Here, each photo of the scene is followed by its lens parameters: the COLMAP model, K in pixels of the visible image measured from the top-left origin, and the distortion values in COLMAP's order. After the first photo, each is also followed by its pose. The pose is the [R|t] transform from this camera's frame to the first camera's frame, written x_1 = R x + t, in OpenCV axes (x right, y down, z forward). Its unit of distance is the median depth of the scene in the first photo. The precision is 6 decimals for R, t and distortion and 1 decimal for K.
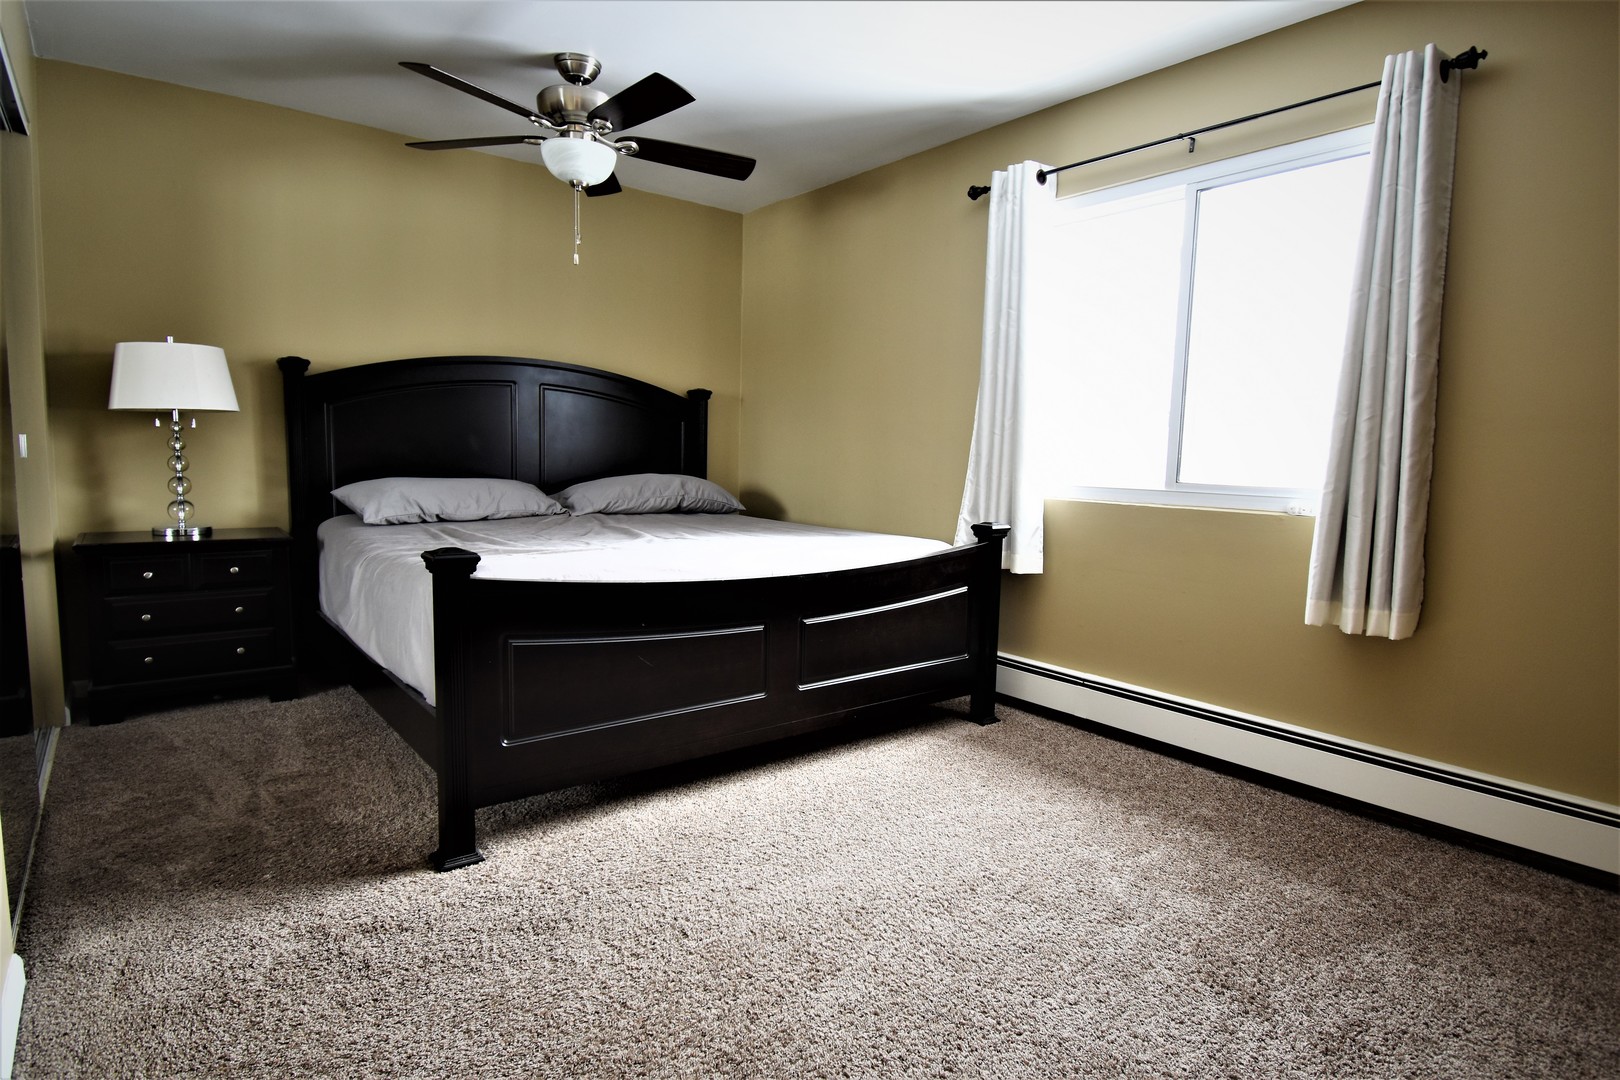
lens RADIAL K [[859.0, 0, 818.0], [0, 859.0, 548.2], [0, 0, 1]] dist [0.020097, -0.028588]
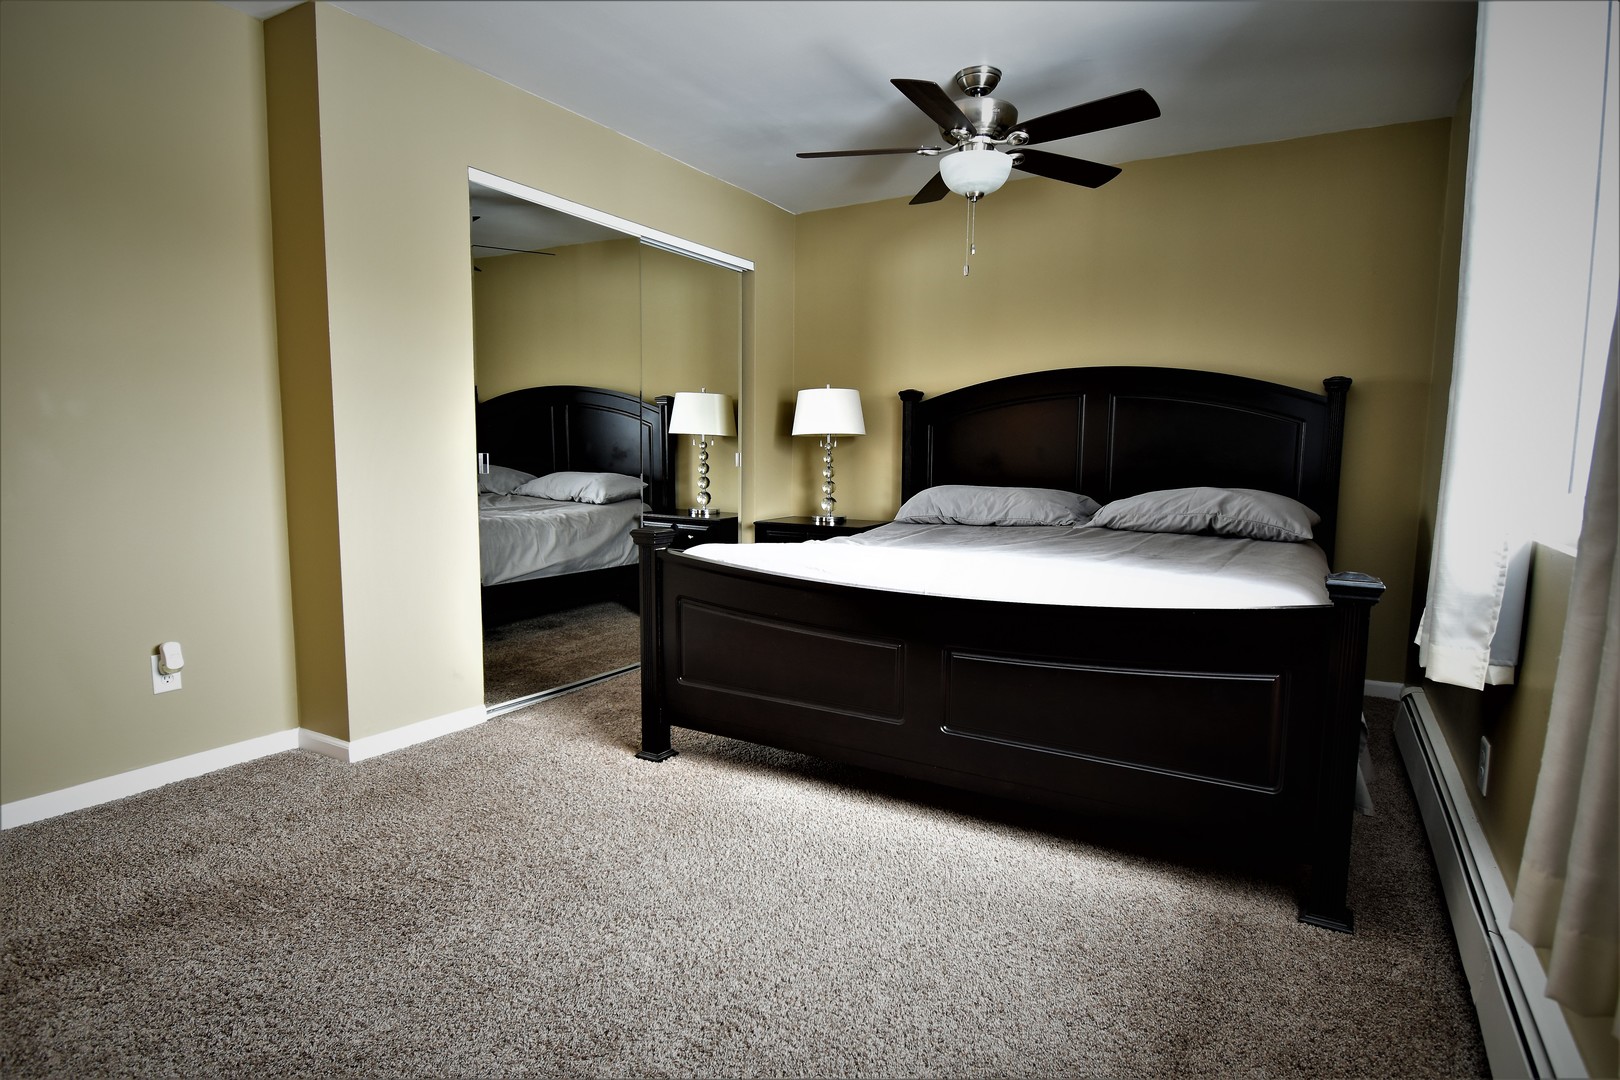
lens RADIAL K [[859.0, 0, 818.0], [0, 859.0, 548.2], [0, 0, 1]] dist [0.020097, -0.028588]
pose [[0.356132, 0.081253, -0.930897, 0.604893], [-0.105554, 0.993334, 0.046321, -0.036291], [0.928455, 0.081764, 0.362334, 0.475053]]
